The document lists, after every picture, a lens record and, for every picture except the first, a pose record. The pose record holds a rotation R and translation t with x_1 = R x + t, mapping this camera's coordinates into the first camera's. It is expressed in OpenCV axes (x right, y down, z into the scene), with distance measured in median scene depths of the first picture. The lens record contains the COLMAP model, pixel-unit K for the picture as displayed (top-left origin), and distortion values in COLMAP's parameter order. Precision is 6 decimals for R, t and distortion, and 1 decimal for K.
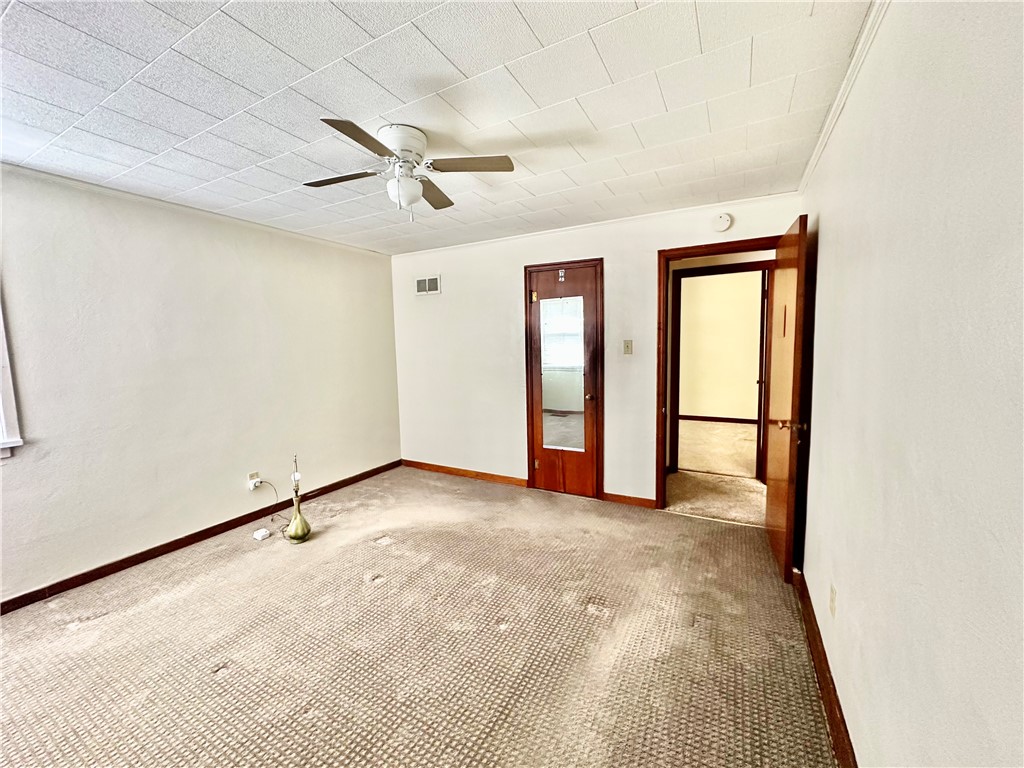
lens RADIAL K [[409.3, 0, 512.0], [0, 409.3, 384.0], [0, 0, 1]] dist [-0.002898, 0.000896]
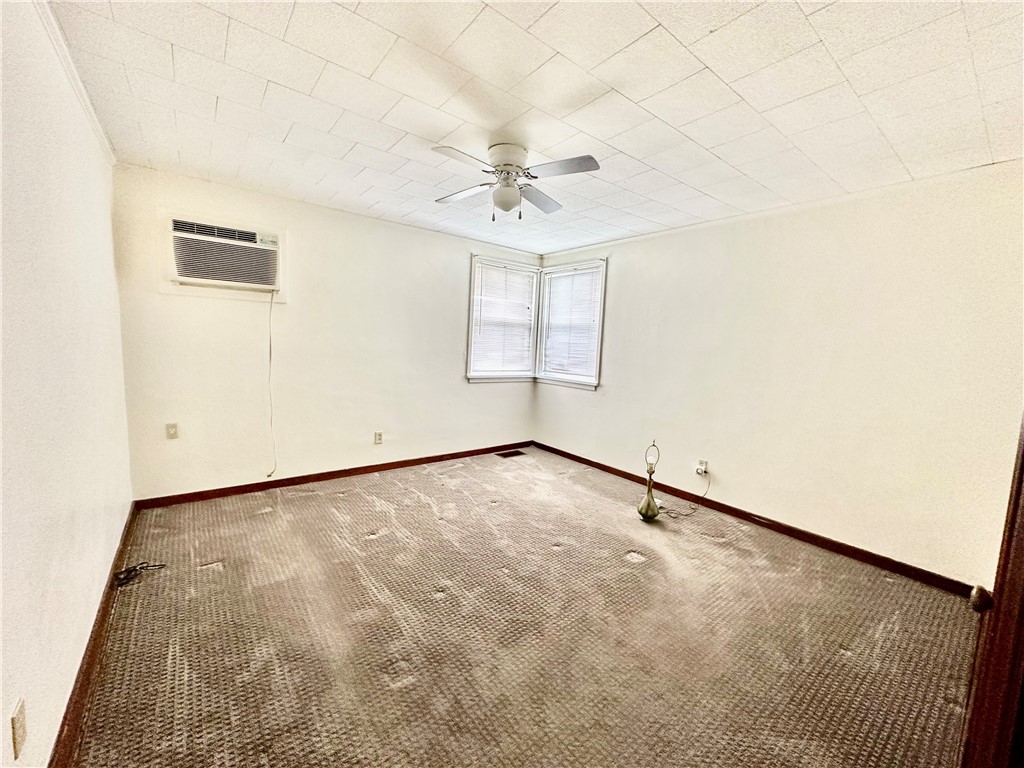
lens RADIAL K [[409.3, 0, 512.0], [0, 409.3, 384.0], [0, 0, 1]] dist [-0.002898, 0.000896]
pose [[-0.385781, 0.109309, -0.916092, 0.535367], [-0.121622, 0.978265, 0.167945, -0.096941], [0.914539, 0.176207, -0.364102, 0.965633]]
